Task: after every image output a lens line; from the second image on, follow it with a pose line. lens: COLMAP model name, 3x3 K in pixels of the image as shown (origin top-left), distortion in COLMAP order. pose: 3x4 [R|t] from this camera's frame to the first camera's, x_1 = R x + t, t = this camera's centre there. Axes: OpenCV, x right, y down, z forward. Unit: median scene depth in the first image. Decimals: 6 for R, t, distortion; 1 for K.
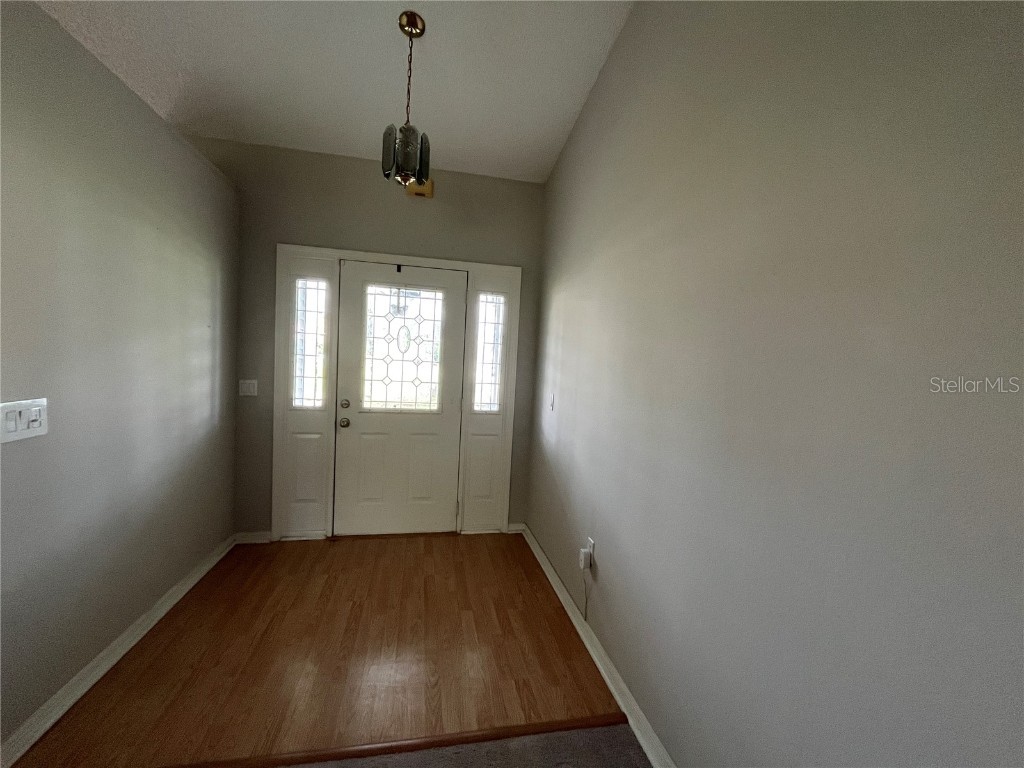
lens RADIAL K [[416.5, 0, 507.7], [0, 416.5, 387.0], [0, 0, 1]] dist [-0.002841, 0.000189]
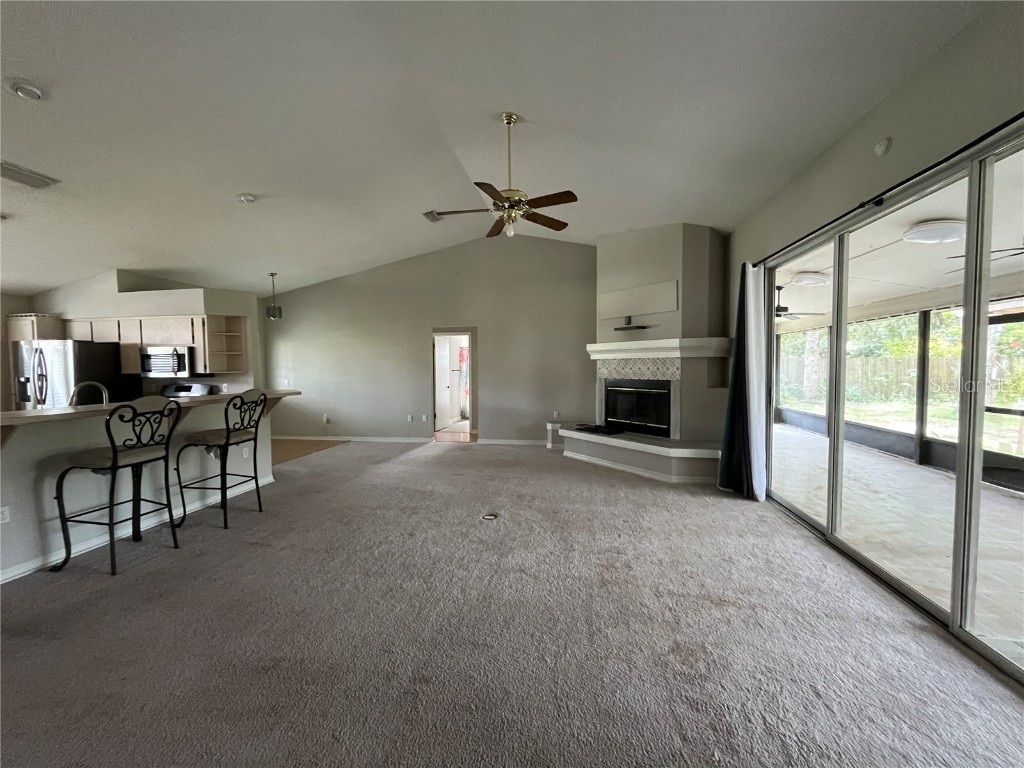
lens RADIAL K [[416.5, 0, 511.2], [0, 416.5, 383.8], [0, 0, 1]] dist [-0.002841, 0.000189]
pose [[0.354256, -0.098364, 0.929961, -1.850994], [0.085147, 0.993715, 0.072671, -0.028665], [-0.931264, 0.053439, 0.360405, -1.330144]]
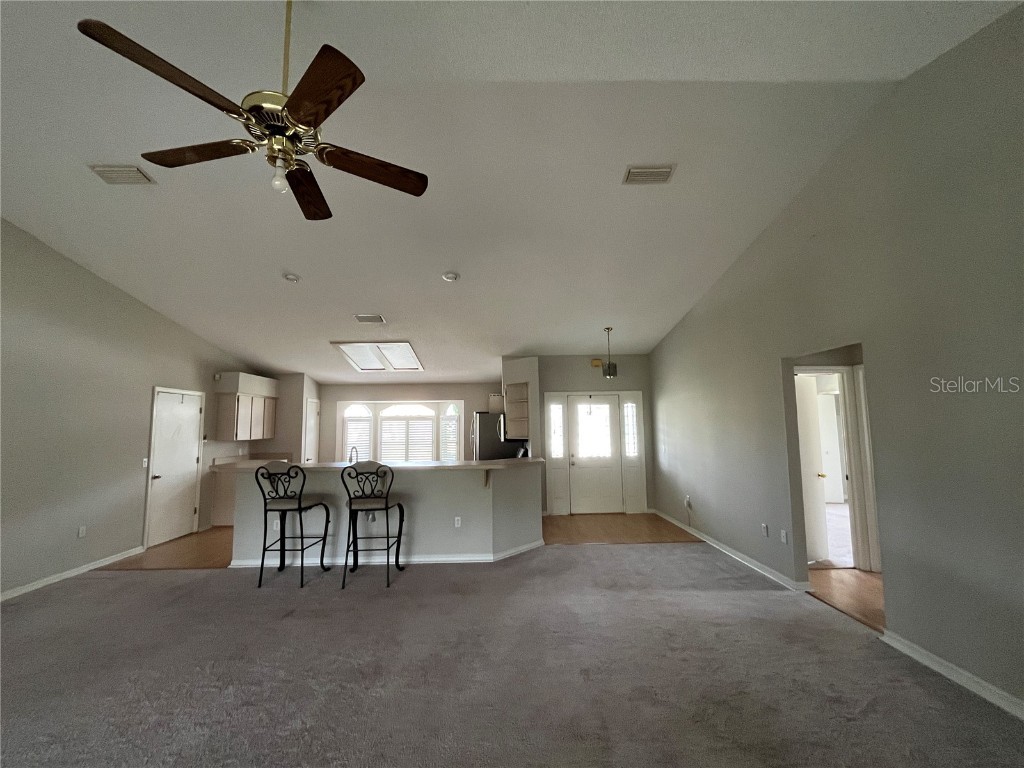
lens RADIAL K [[416.5, 0, 514.3], [0, 416.5, 383.9], [0, 0, 1]] dist [-0.002841, 0.000189]
pose [[0.984454, -0.082581, -0.155021, -0.309437], [0.056204, 0.984284, -0.167410, 0.018962], [0.166410, 0.156094, 0.973623, -1.389683]]
